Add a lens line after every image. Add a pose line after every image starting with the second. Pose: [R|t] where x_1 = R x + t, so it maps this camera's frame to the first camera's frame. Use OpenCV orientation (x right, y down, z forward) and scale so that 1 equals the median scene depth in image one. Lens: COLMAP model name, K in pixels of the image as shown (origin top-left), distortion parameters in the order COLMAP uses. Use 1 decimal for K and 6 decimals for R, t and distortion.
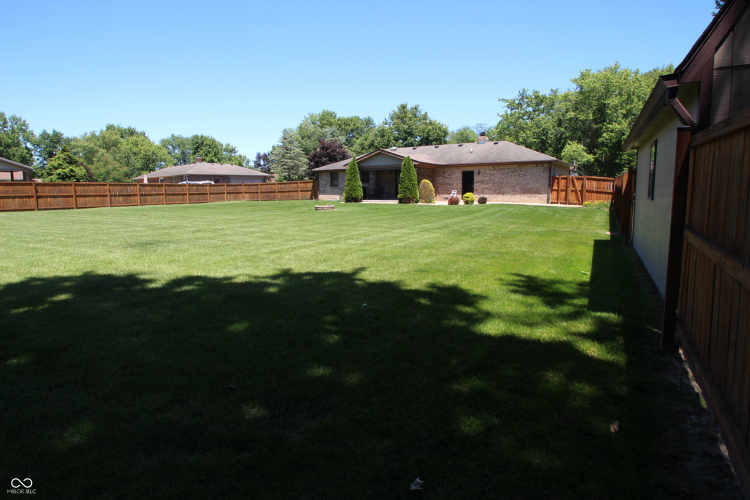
lens RADIAL K [[423.9, 0, 360.1], [0, 423.9, 245.1], [0, 0, 1]] dist [-0.030931, -0.000482]
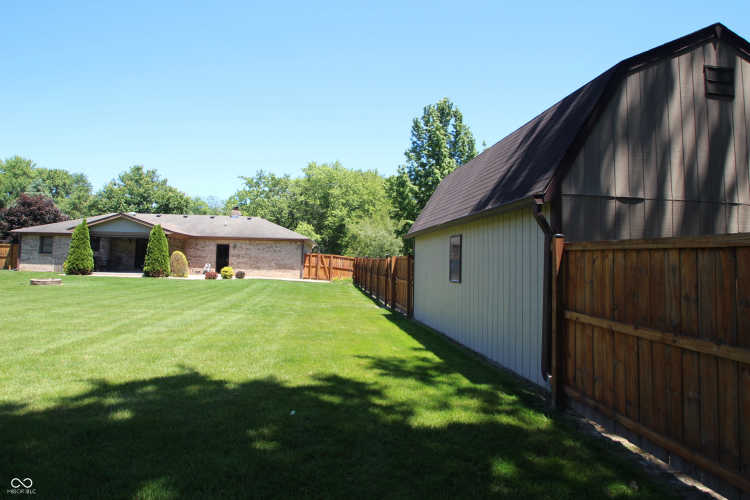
lens RADIAL K [[423.9, 0, 374.0], [0, 423.9, 244.6], [0, 0, 1]] dist [-0.030931, -0.000482]
pose [[0.790801, 0.057241, 0.609390, -0.051385], [0.047705, 0.986825, -0.154601, -0.007092], [-0.610211, 0.151330, 0.777651, 0.029875]]
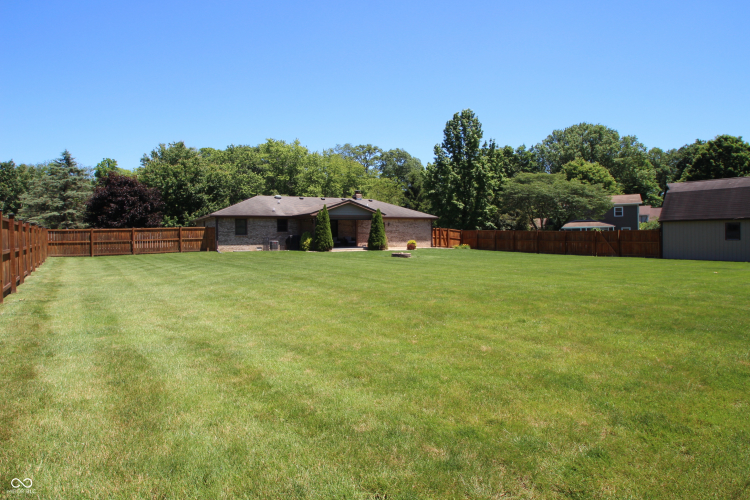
lens RADIAL K [[423.9, 0, 375.0], [0, 423.9, 246.3], [0, 0, 1]] dist [-0.030931, -0.000482]
pose [[0.456540, -0.019199, 0.889496, -0.711346], [0.120367, 0.991908, -0.040370, -0.051481], [-0.881523, 0.125497, 0.455157, 0.396063]]
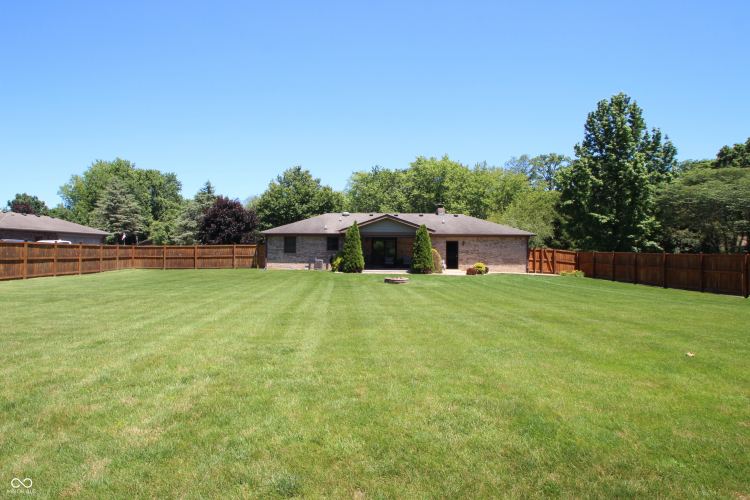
lens RADIAL K [[423.9, 0, 372.4], [0, 423.9, 245.8], [0, 0, 1]] dist [-0.030931, -0.000482]
pose [[0.836857, 0.027846, 0.546713, -0.395968], [0.054504, 0.989504, -0.133829, -0.032021], [-0.544701, 0.141794, 0.826556, 0.220264]]
